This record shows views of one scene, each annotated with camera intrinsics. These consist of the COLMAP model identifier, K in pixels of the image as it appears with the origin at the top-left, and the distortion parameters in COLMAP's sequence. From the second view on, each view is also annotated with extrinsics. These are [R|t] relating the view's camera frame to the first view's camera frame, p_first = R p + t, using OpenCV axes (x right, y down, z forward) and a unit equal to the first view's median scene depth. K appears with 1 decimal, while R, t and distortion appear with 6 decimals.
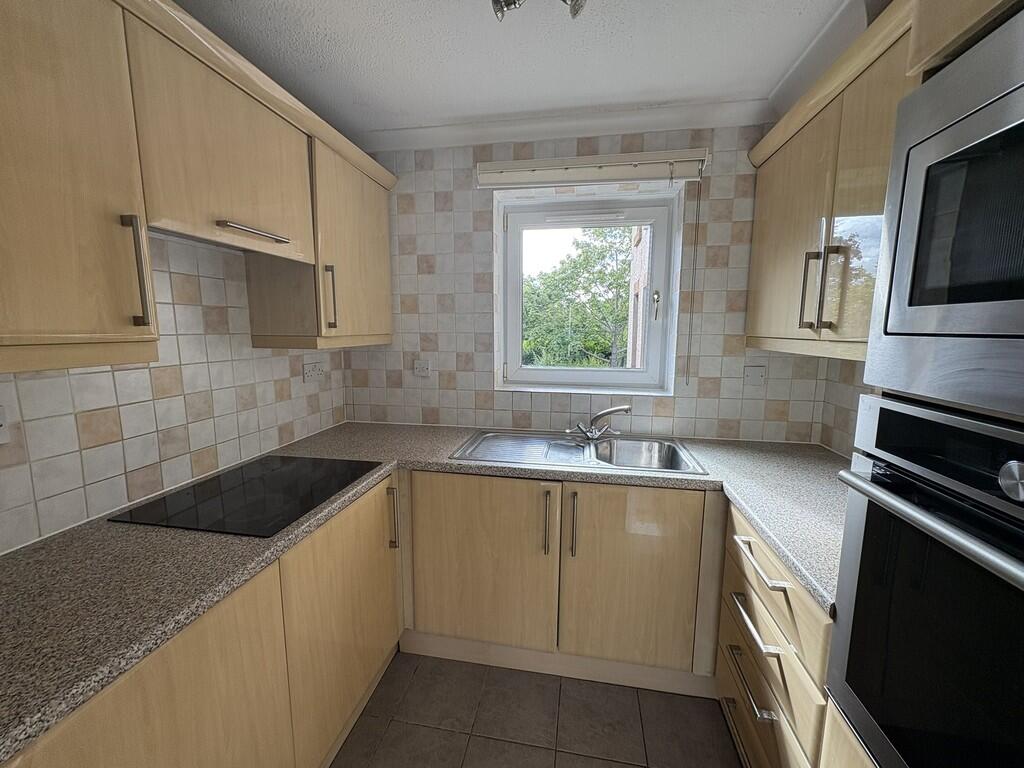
lens RADIAL K [[405.3, 0, 511.3], [0, 405.3, 384.5], [0, 0, 1]] dist [-0.002046, 0.000210]
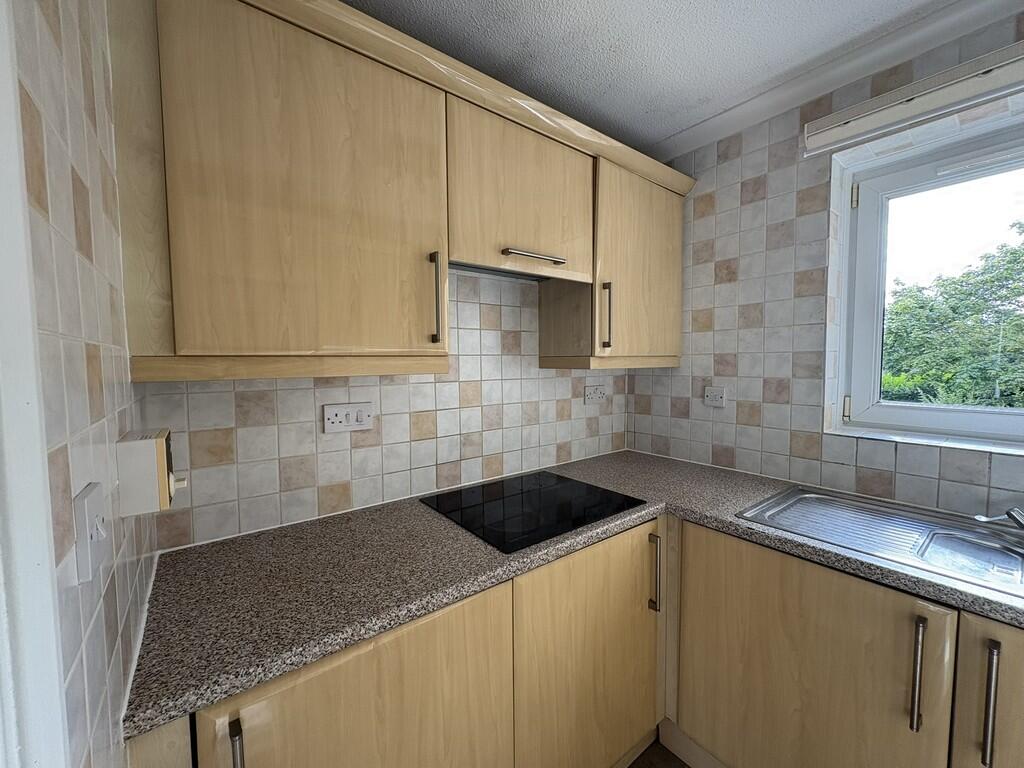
lens RADIAL K [[405.3, 0, 511.3], [0, 405.3, 384.5], [0, 0, 1]] dist [-0.002046, 0.000210]
pose [[0.739955, 0.028187, -0.672066, 0.033853], [-0.080793, 0.995613, -0.047198, 0.009722], [0.667787, 0.089223, 0.738985, 0.151249]]
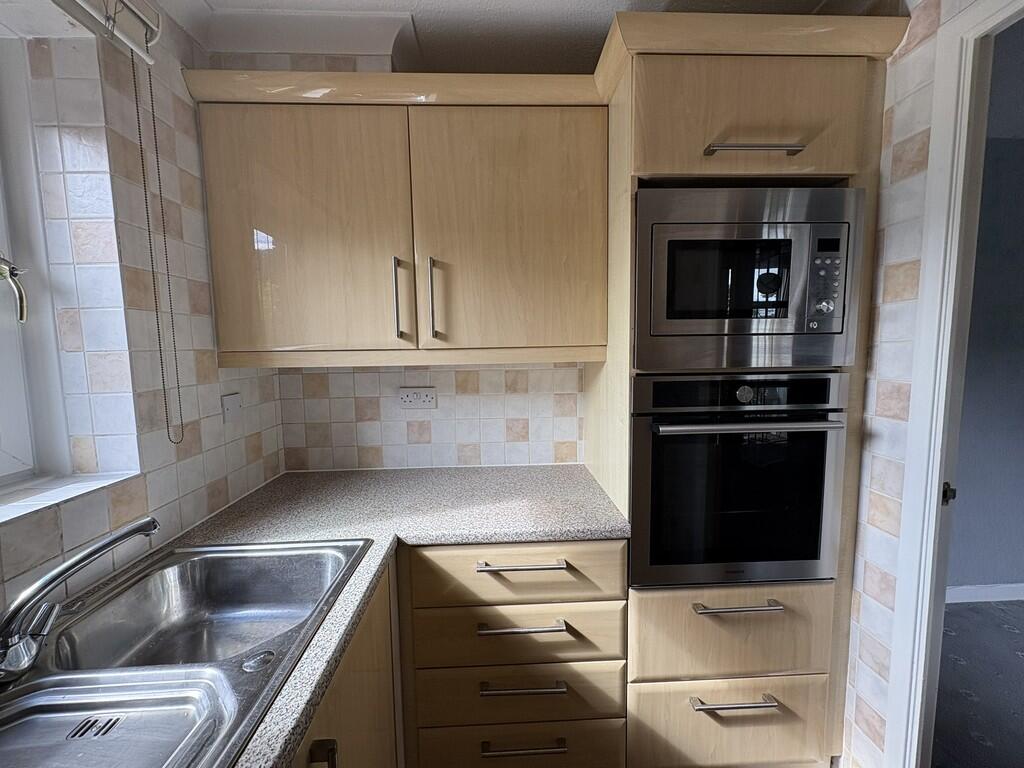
lens RADIAL K [[405.3, 0, 511.3], [0, 405.3, 384.5], [0, 0, 1]] dist [-0.002046, 0.000210]
pose [[-0.218976, -0.091956, 0.971387, -0.201766], [0.147551, 0.980980, 0.126126, -0.085700], [-0.964509, 0.170948, -0.201243, 0.730394]]
